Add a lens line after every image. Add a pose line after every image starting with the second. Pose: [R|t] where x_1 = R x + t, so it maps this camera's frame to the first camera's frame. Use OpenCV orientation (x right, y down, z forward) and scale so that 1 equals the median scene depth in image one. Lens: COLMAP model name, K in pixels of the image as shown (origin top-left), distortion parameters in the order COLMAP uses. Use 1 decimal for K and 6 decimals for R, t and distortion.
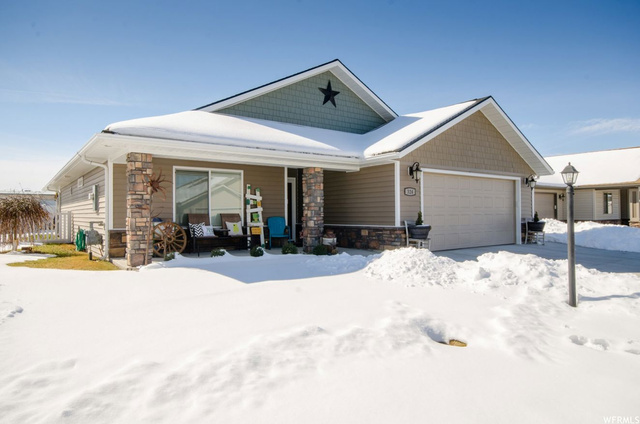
lens RADIAL K [[407.8, 0, 320.4], [0, 407.8, 211.5], [0, 0, 1]] dist [-0.000187, 0.000041]
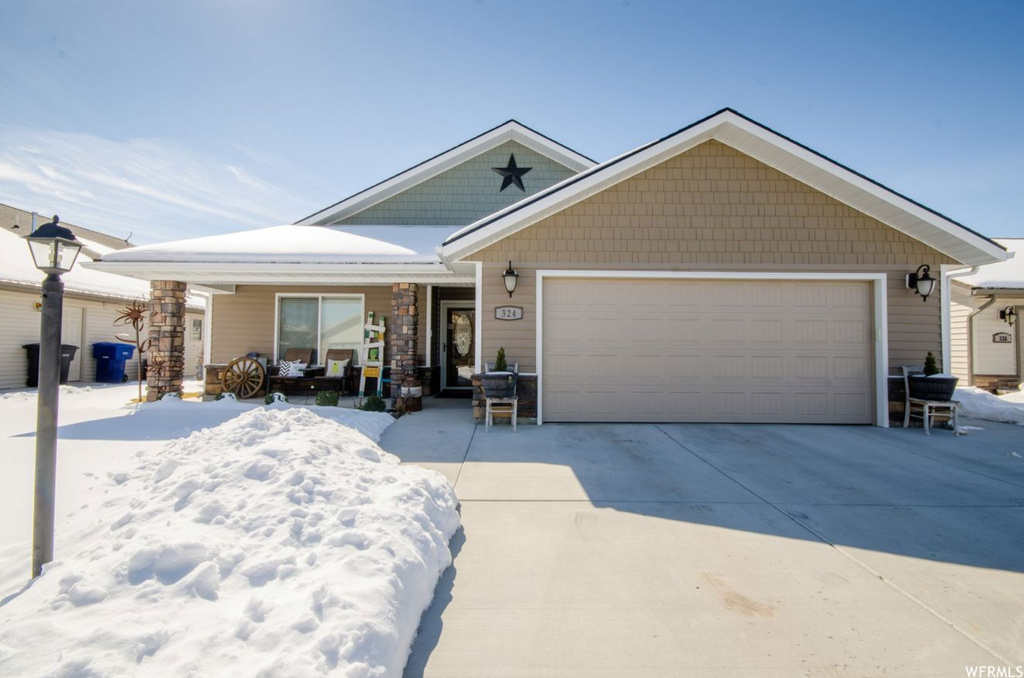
lens RADIAL K [[481.8, 0, 510.7], [0, 481.8, 338.6], [0, 0, 1]] dist [-0.006030, -0.000320]
pose [[0.802832, -0.003933, -0.596192, 0.580960], [-0.009129, 0.999780, -0.018889, -0.000676], [0.596135, 0.020608, 0.802619, 0.430533]]
